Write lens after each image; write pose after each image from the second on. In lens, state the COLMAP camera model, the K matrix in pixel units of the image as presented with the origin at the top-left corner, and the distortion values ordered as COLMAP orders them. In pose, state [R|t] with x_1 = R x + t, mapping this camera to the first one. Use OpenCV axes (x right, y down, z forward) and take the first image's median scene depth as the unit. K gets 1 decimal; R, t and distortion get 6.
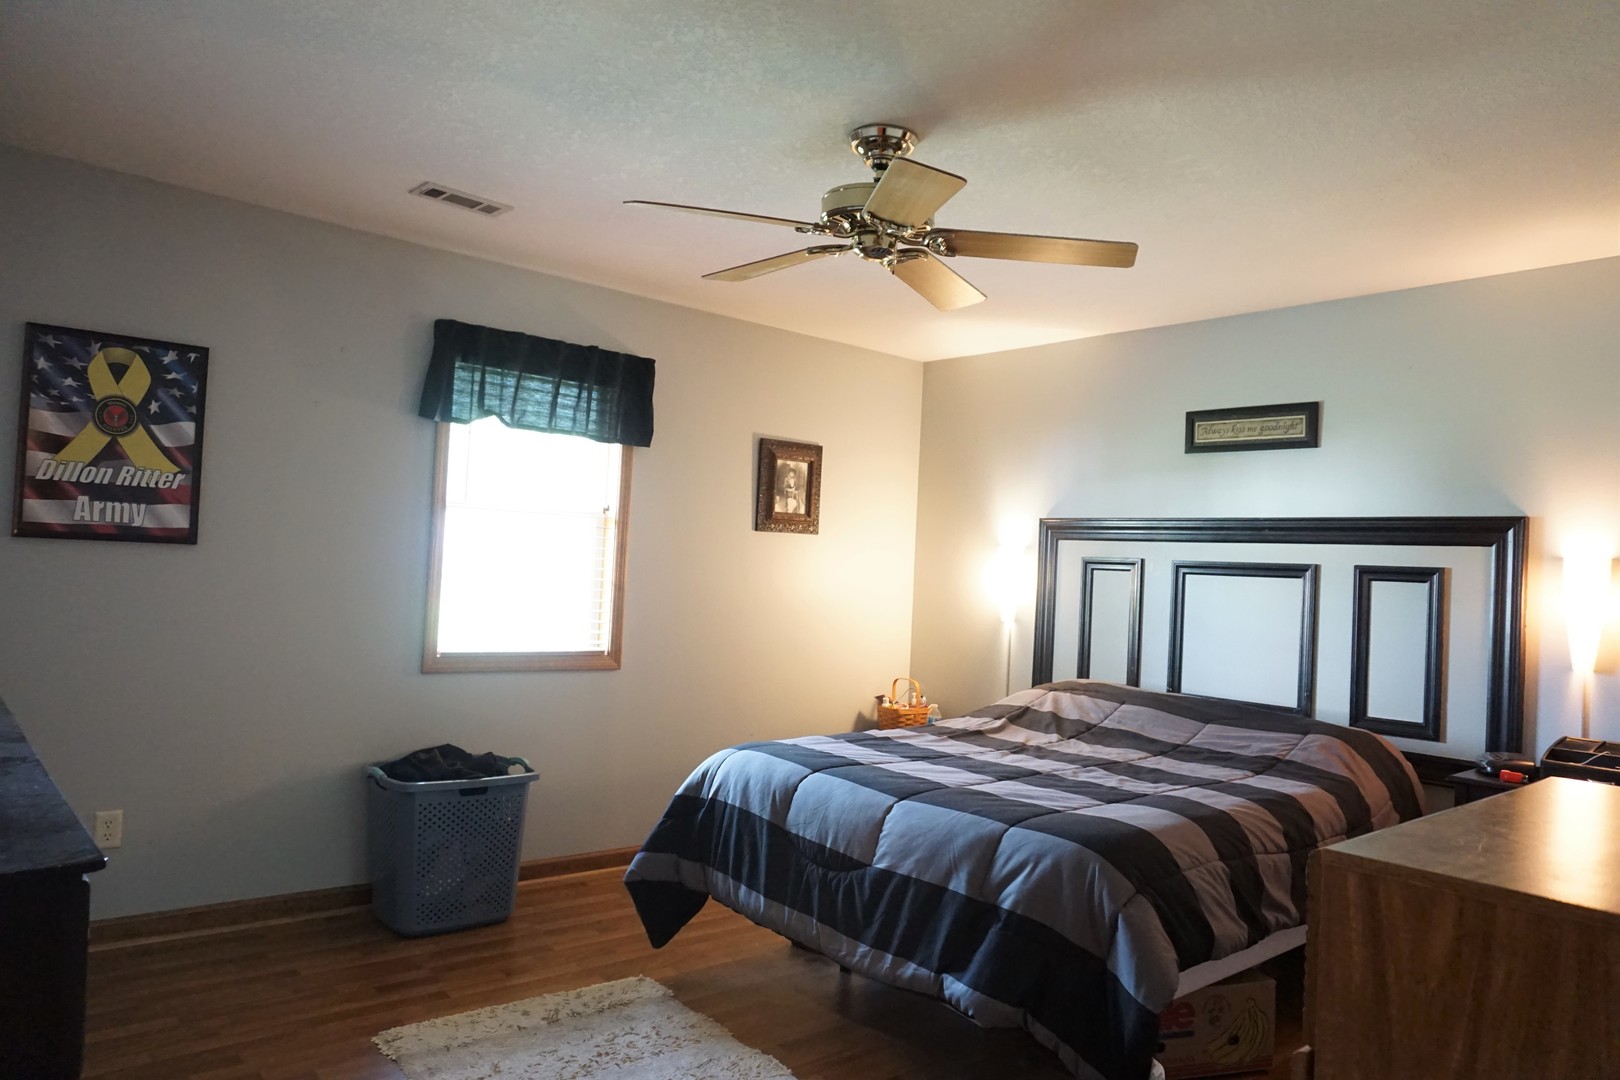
lens RADIAL K [[1076.8, 0, 815.3], [0, 1076.8, 530.9], [0, 0, 1]] dist [-0.052011, 0.036621]
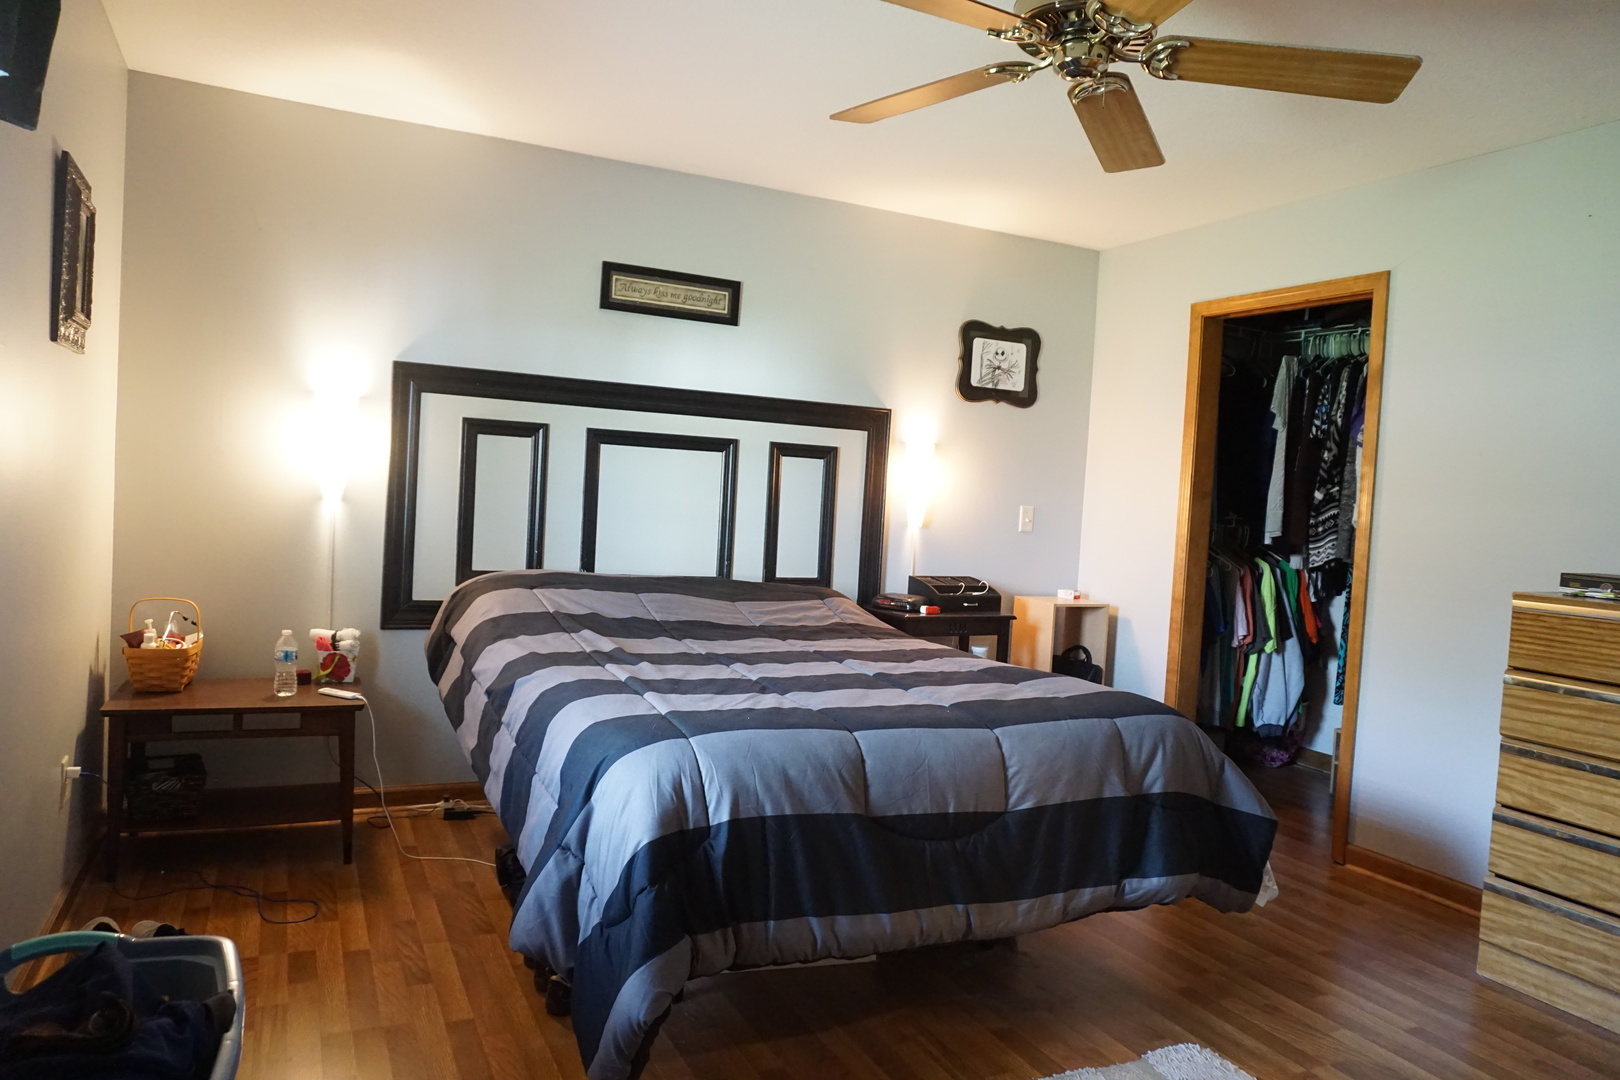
lens RADIAL K [[1076.8, 0, 802.3], [0, 1076.8, 540.1], [0, 0, 1]] dist [-0.052011, 0.036621]
pose [[0.253288, -0.077520, 0.964280, -0.539833], [-0.079961, 0.991696, 0.100727, 0.017916], [-0.964081, -0.102618, 0.244986, 0.661471]]
